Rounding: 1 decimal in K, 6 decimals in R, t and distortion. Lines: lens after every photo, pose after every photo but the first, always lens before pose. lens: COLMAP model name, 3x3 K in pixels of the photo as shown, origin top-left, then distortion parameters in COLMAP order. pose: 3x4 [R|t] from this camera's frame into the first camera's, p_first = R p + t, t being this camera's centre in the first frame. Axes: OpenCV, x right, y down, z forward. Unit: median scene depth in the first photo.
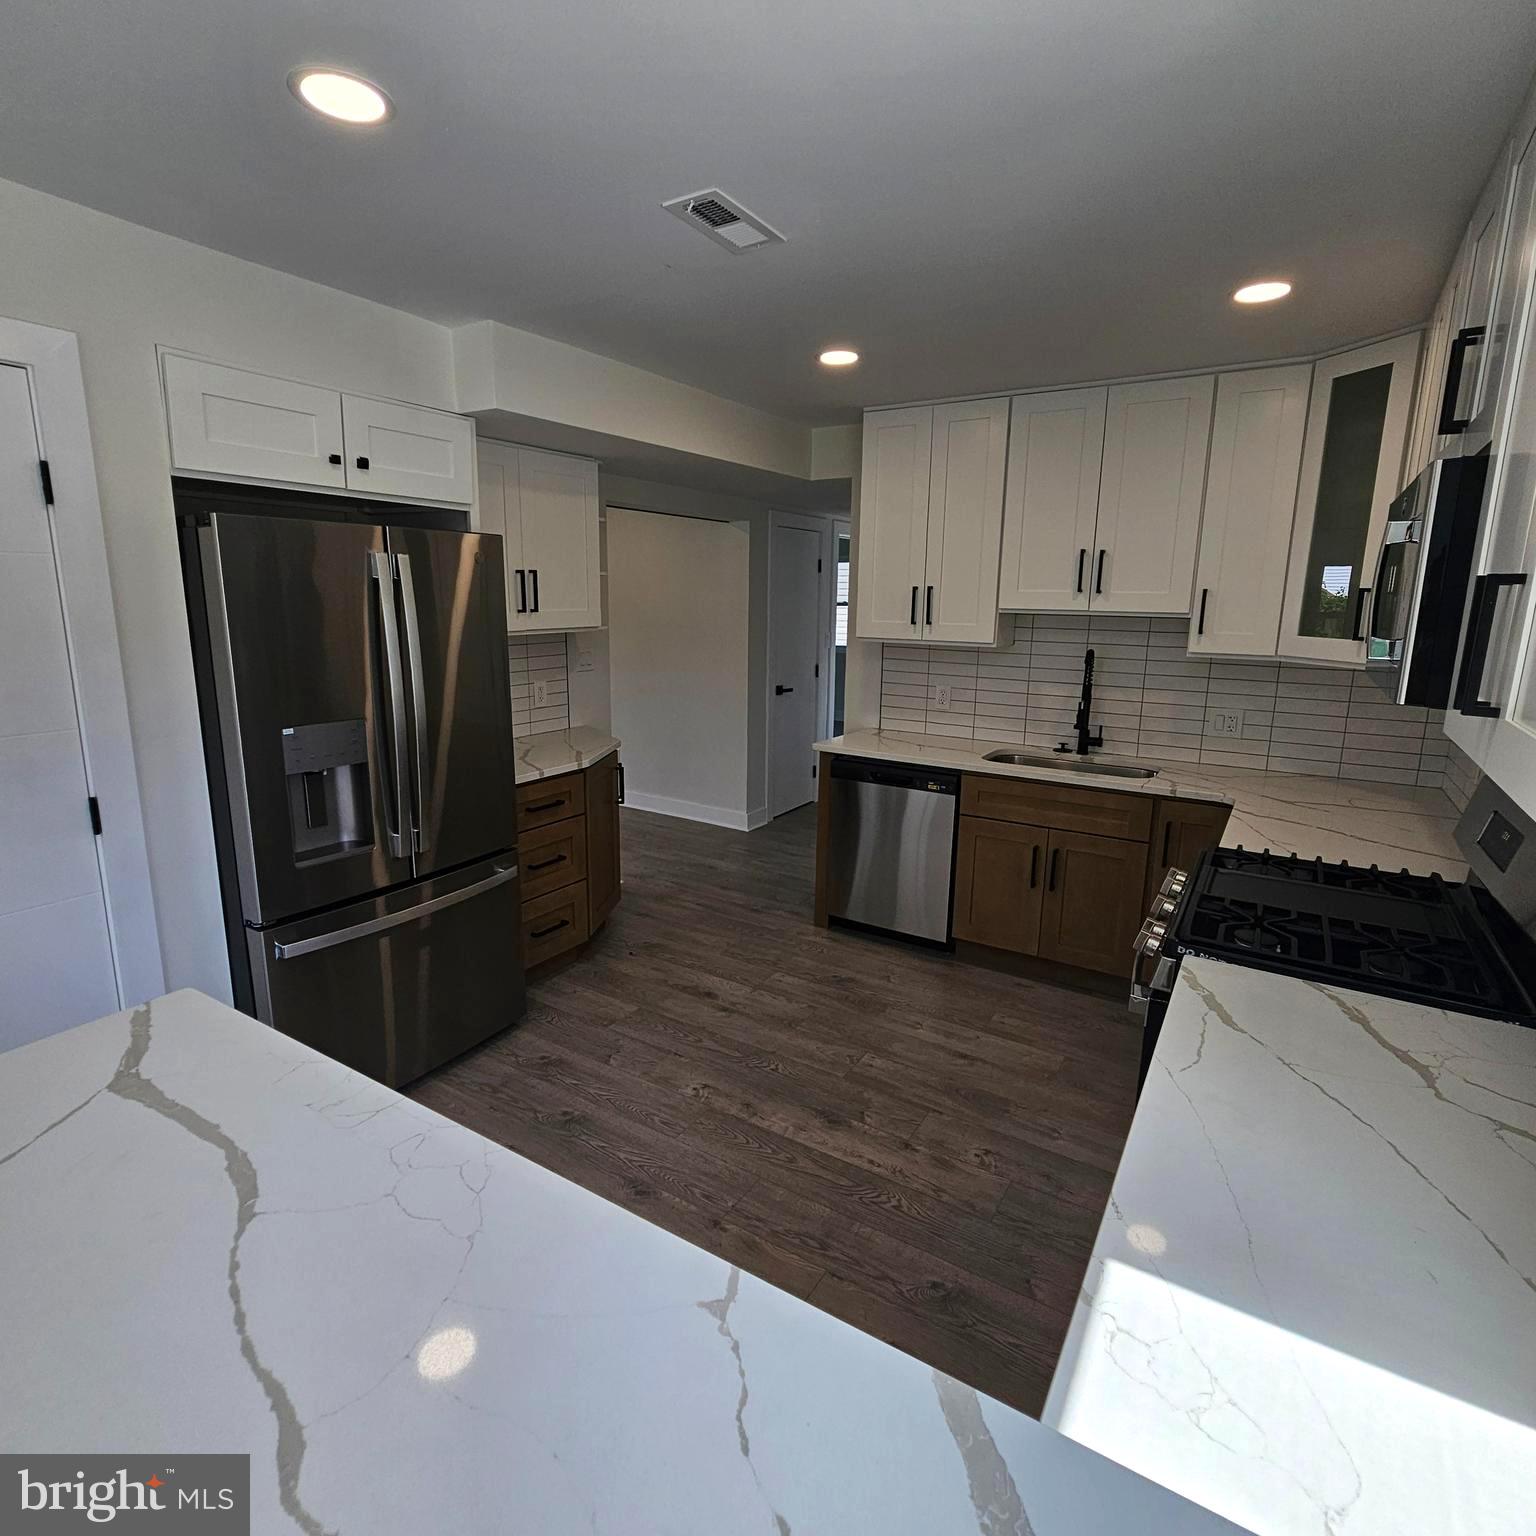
lens RADIAL K [[835.4, 0, 761.0], [0, 835.4, 761.4], [0, 0, 1]] dist [-0.002380, -0.001902]
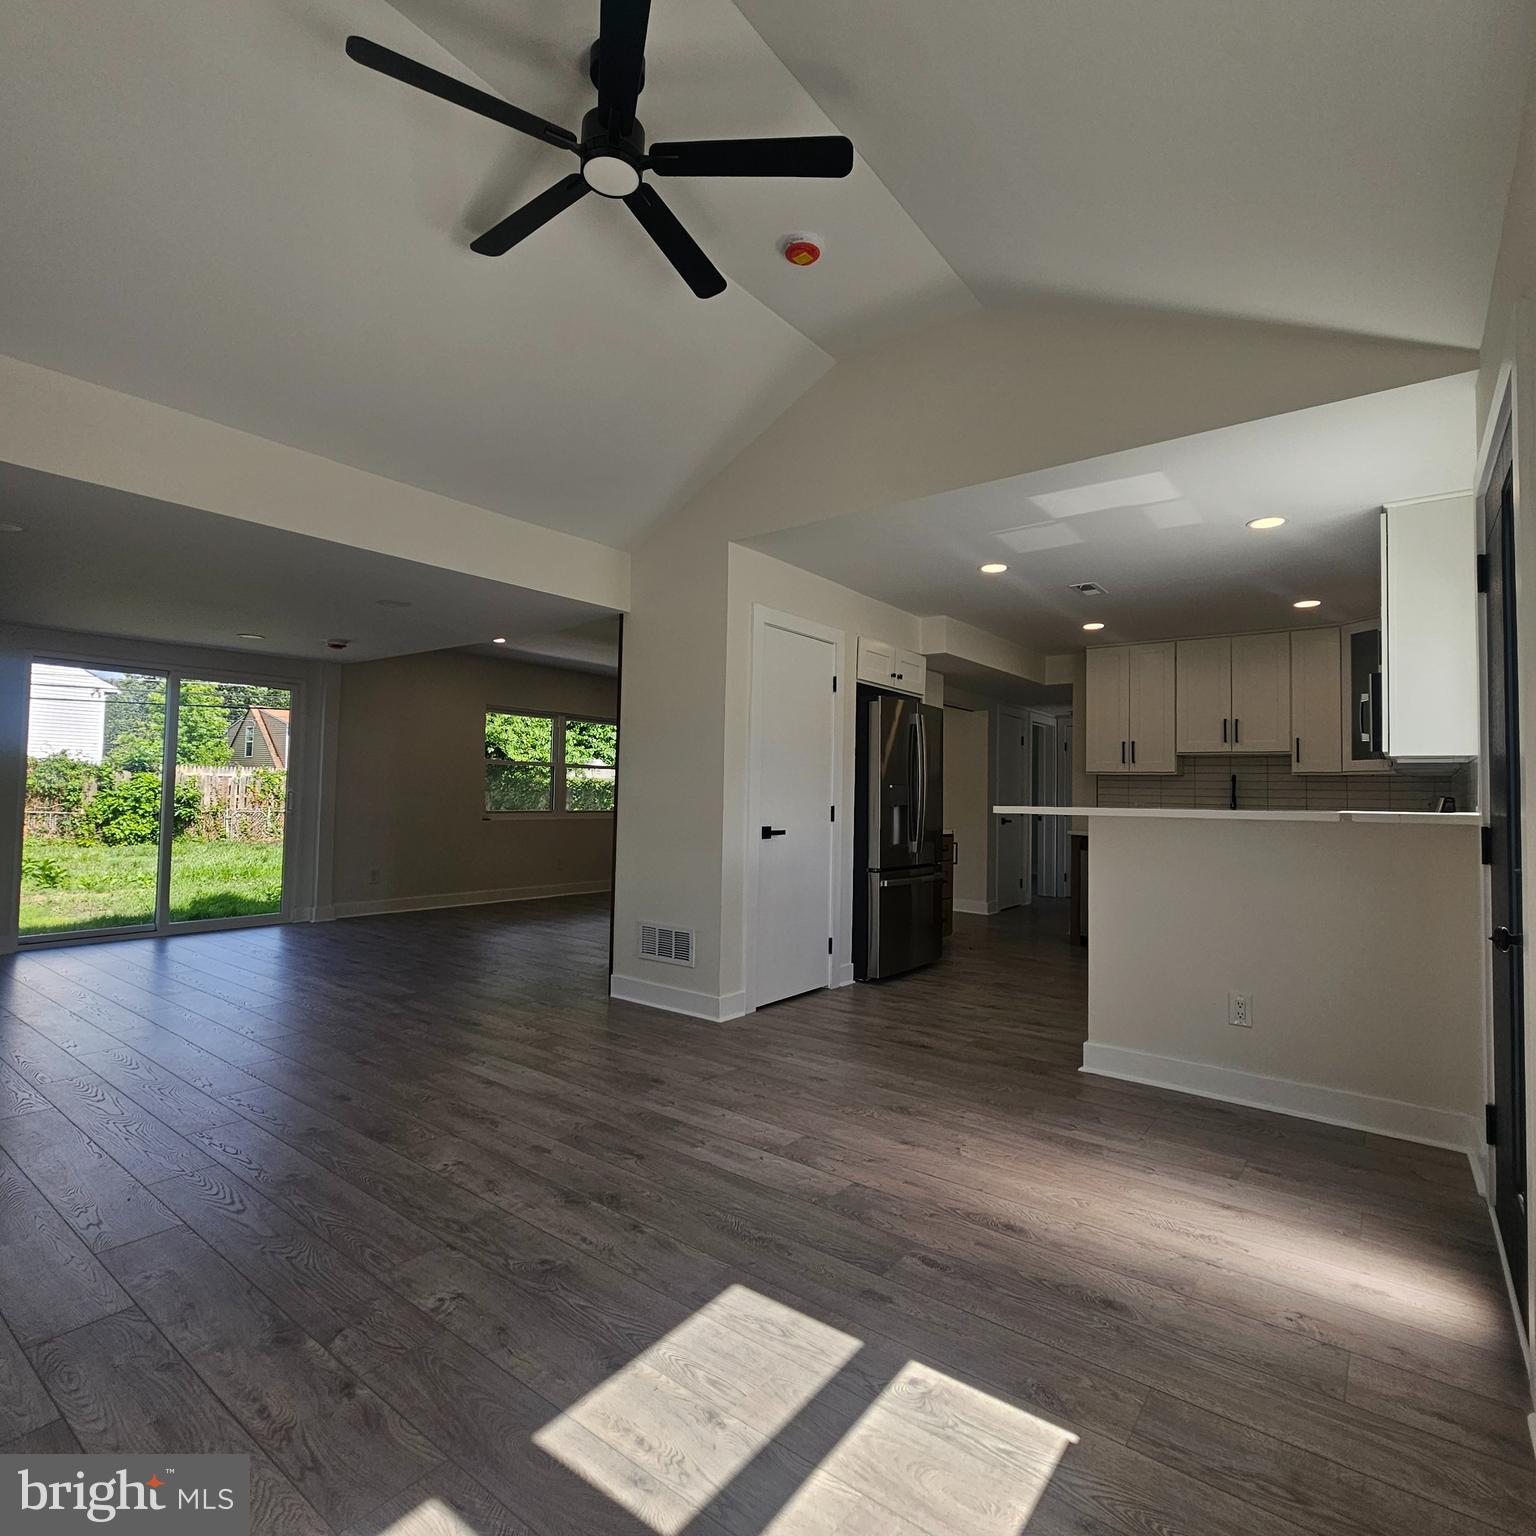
lens RADIAL K [[835.4, 0, 765.2], [0, 835.4, 757.4], [0, 0, 1]] dist [-0.002380, -0.001902]
pose [[0.996285, 0.003353, -0.086056, -0.437064], [-0.024177, 0.969948, -0.242108, 0.279803], [0.082658, 0.243289, 0.966425, -0.790455]]
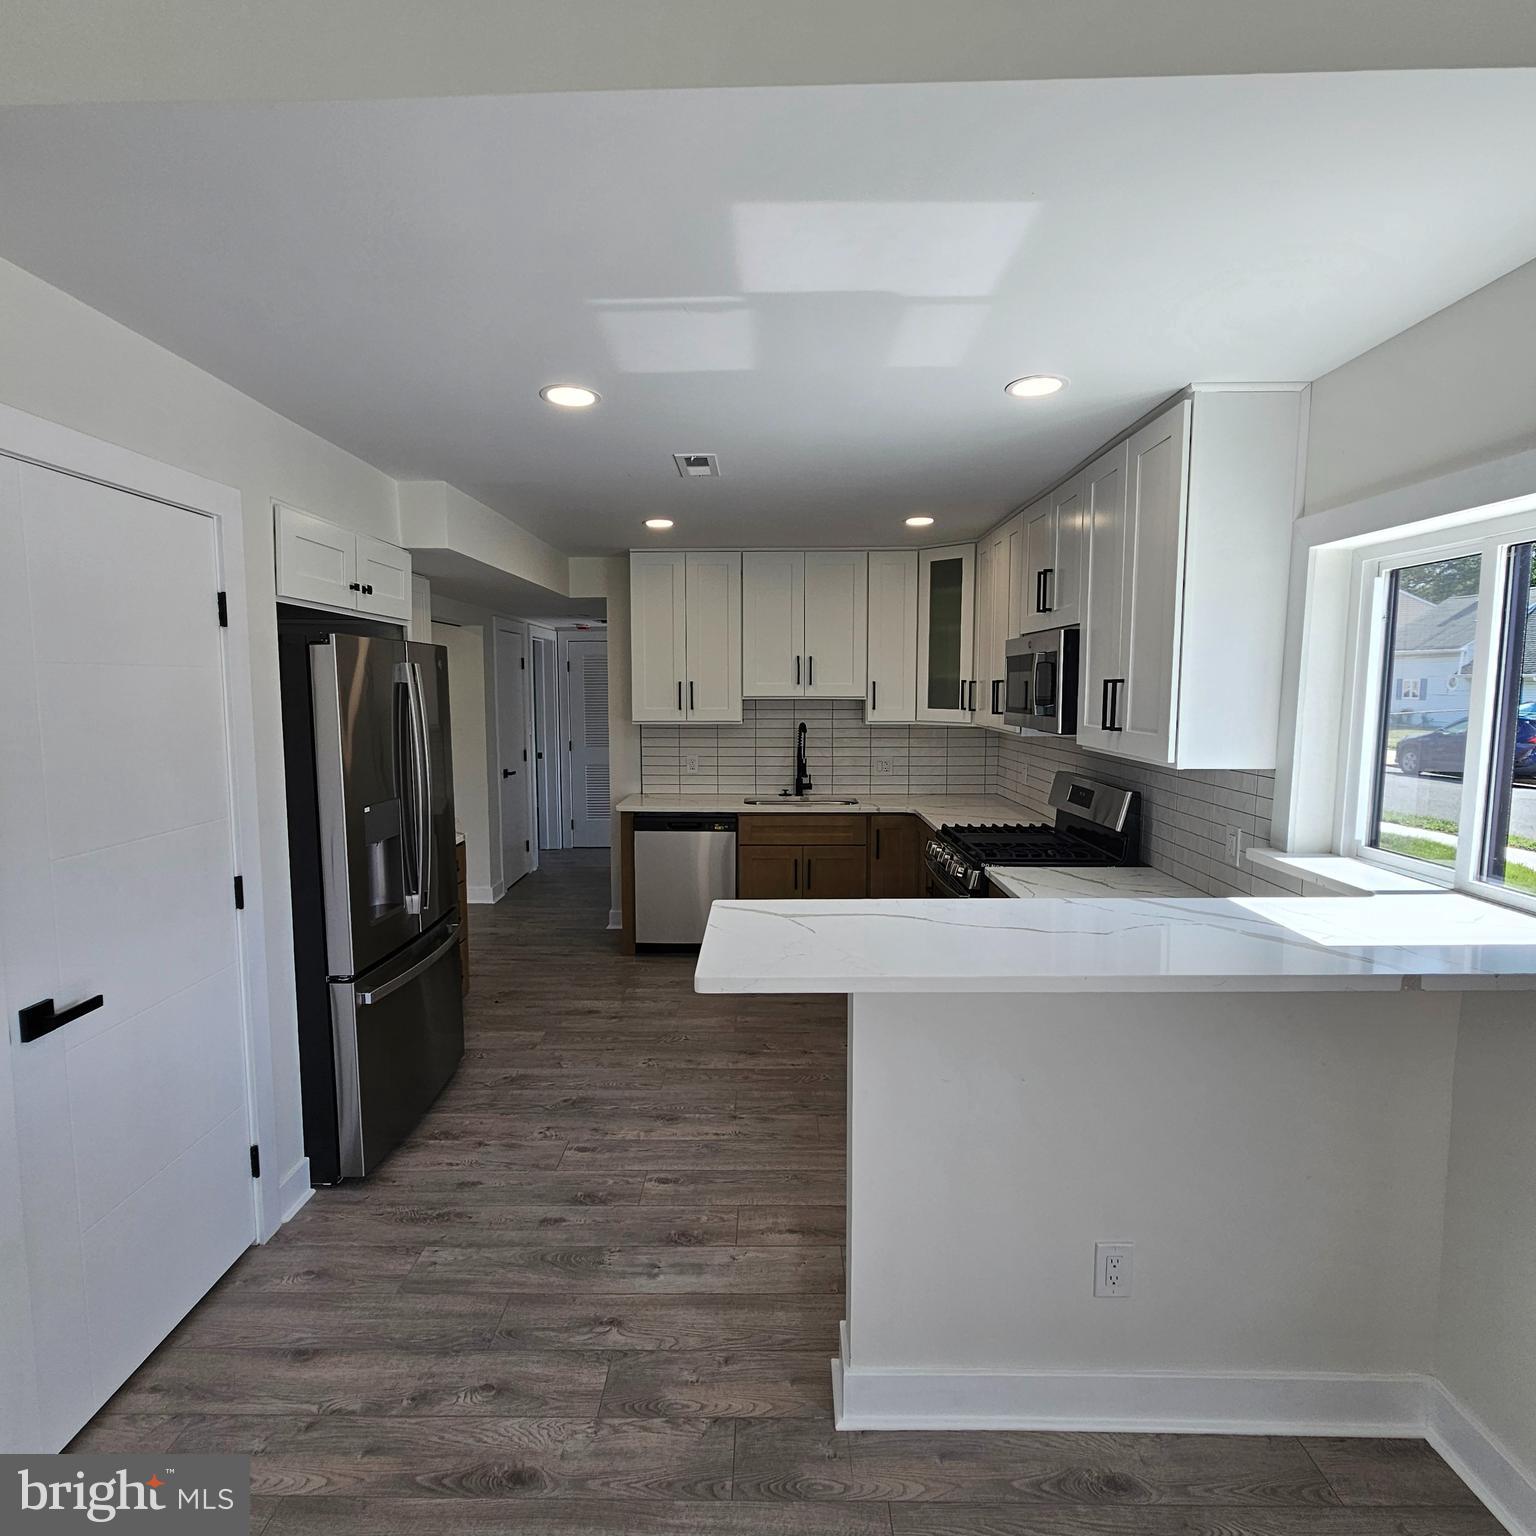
lens RADIAL K [[835.4, 0, 757.2], [0, 835.4, 759.2], [0, 0, 1]] dist [-0.002380, -0.001902]
pose [[0.853182, -0.060255, 0.518121, -0.430809], [0.115610, 0.990445, -0.075190, 0.029842], [-0.508640, 0.124051, 0.851996, -0.196099]]
